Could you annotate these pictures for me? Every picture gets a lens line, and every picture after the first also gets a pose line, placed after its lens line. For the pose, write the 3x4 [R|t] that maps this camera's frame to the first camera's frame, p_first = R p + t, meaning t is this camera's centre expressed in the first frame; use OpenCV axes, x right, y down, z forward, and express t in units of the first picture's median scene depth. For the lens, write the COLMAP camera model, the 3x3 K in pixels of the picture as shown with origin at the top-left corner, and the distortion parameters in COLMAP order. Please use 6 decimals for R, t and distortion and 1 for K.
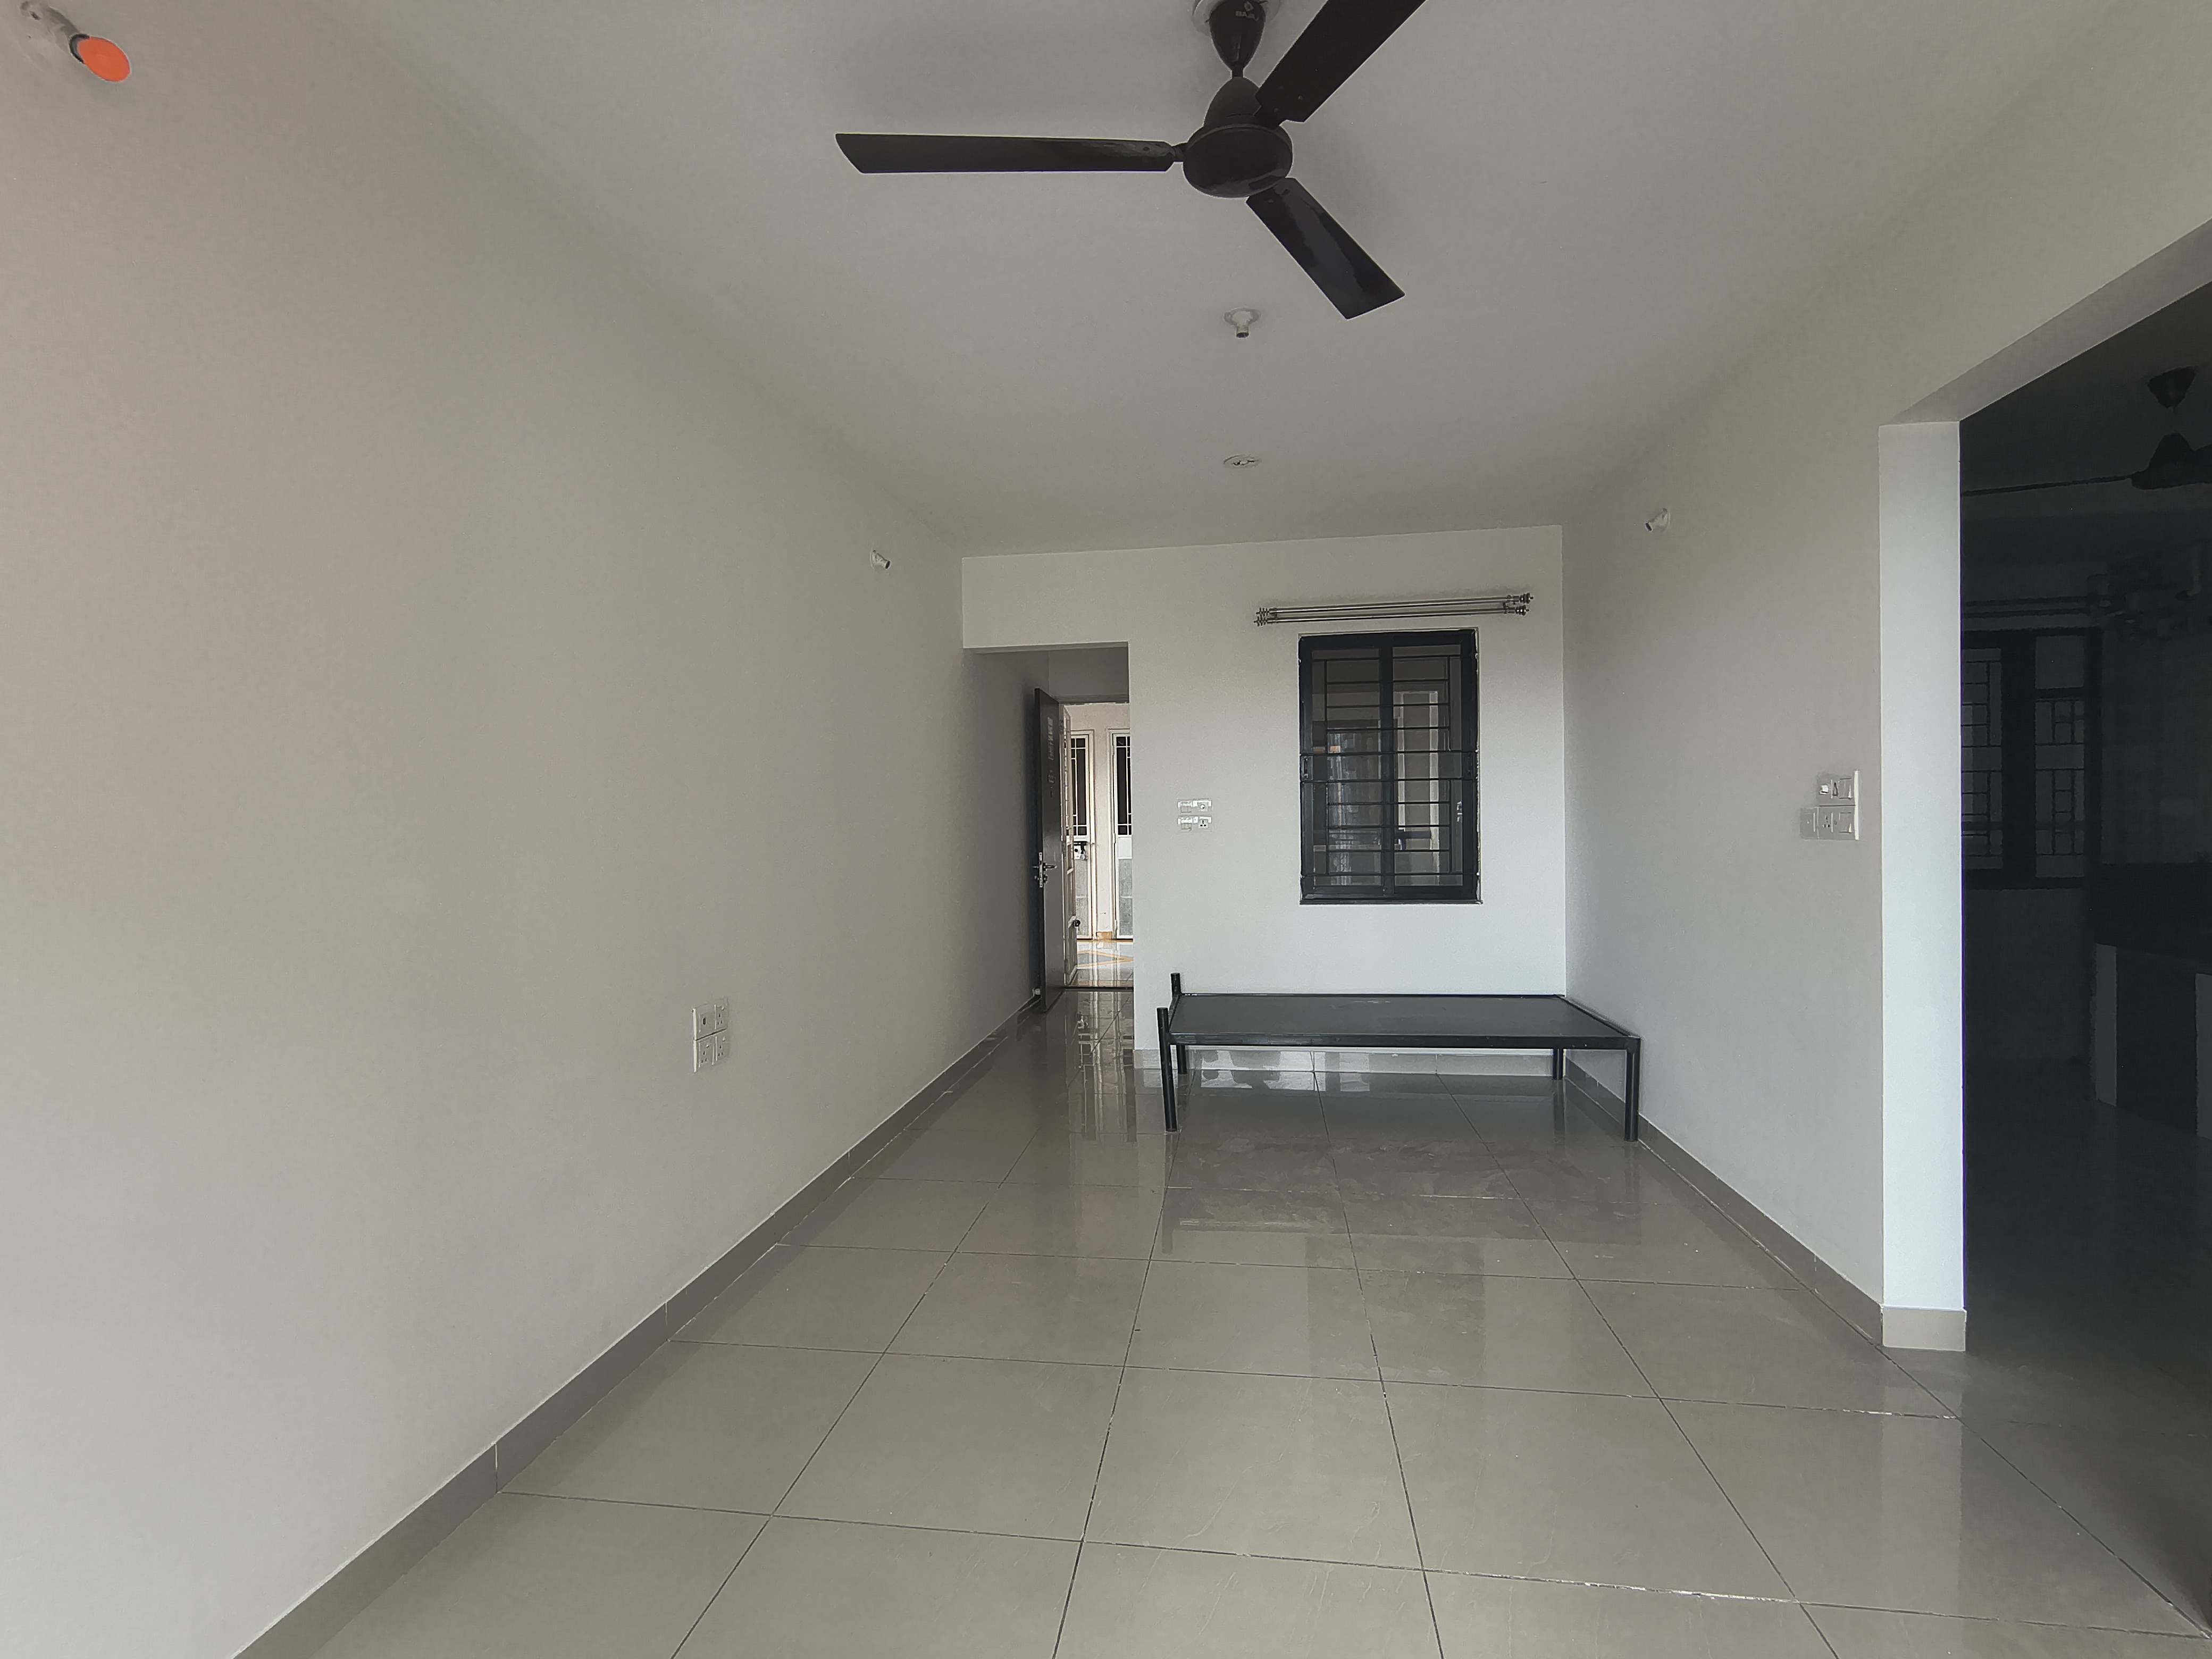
lens RADIAL K [[1025.0, 0, 1106.0], [0, 1025.0, 829.5], [0, 0, 1]] dist [-0.000495, -0.007133]
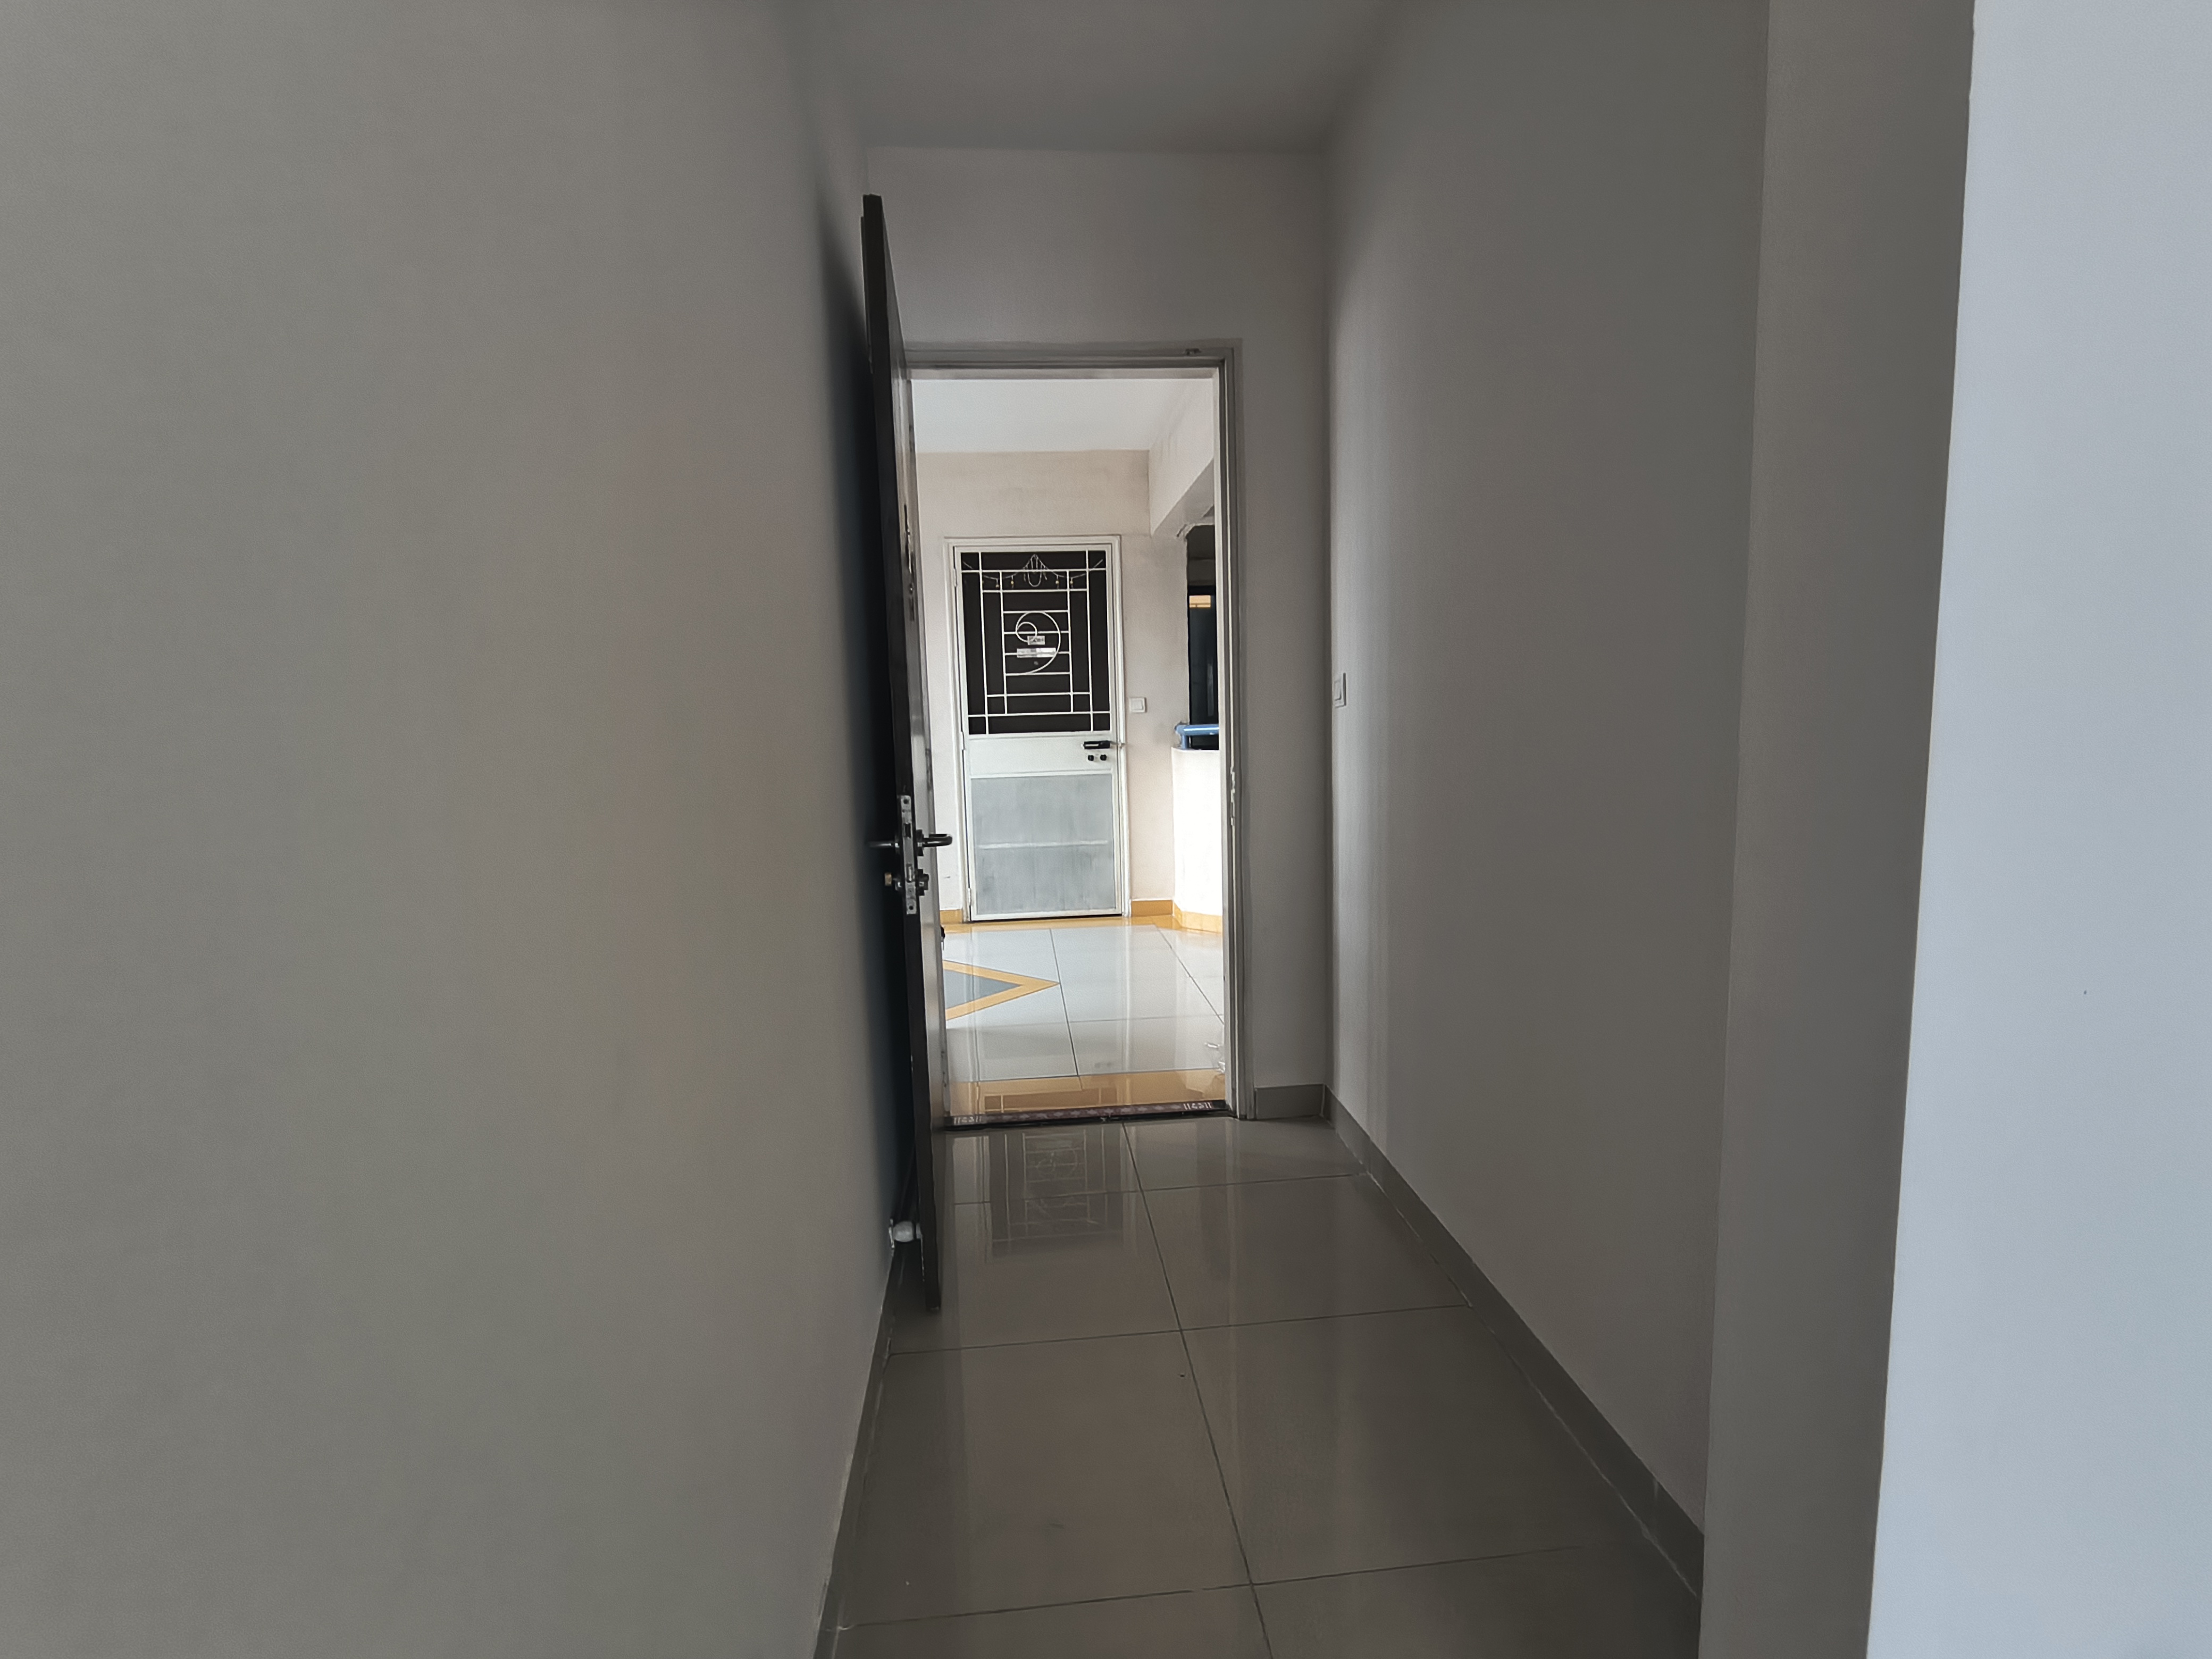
lens RADIAL K [[1025.0, 0, 1106.0], [0, 1025.0, 829.5], [0, 0, 1]] dist [-0.000495, -0.007133]
pose [[0.969937, -0.039664, 0.240102, -0.107513], [0.015835, 0.994824, 0.100372, 0.003815], [-0.242840, -0.093552, 0.965545, 0.948305]]
